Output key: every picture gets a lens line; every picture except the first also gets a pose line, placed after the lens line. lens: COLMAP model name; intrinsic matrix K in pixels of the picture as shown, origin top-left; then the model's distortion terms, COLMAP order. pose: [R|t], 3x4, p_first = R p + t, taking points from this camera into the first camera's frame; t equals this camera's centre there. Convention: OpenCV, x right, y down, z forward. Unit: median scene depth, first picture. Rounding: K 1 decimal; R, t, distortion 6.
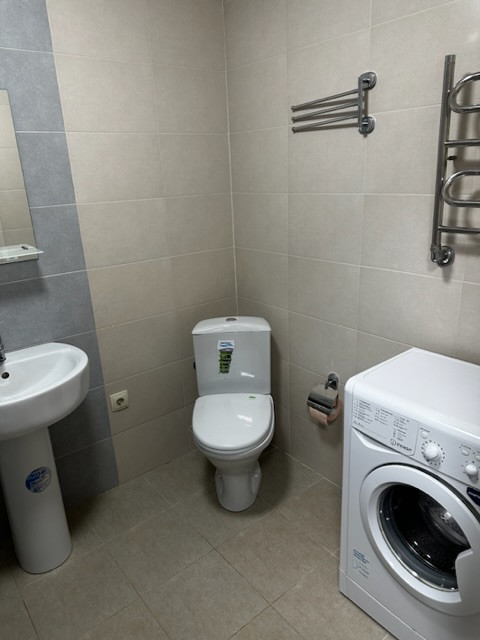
lens RADIAL K [[443.8, 0, 243.8], [0, 443.8, 320.9], [0, 0, 1]] dist [0.035425, -0.059486]
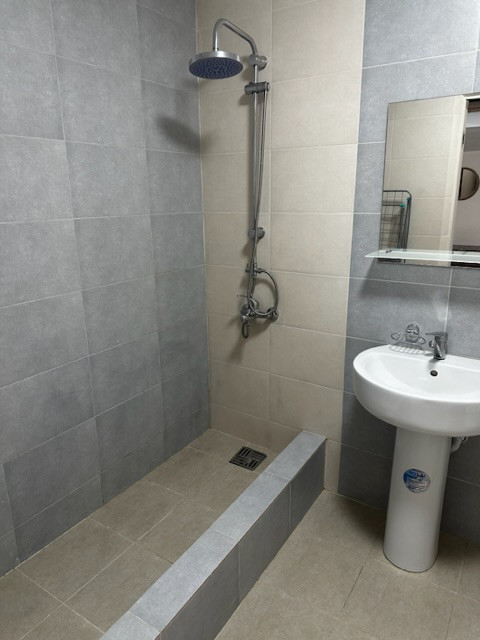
lens RADIAL K [[443.8, 0, 243.8], [0, 443.8, 320.9], [0, 0, 1]] dist [0.035425, -0.059486]
pose [[0.304912, 0.294741, -0.905625, 0.231545], [-0.306569, 0.930670, 0.199674, -0.061877], [0.901690, 0.216753, 0.374130, 0.196653]]
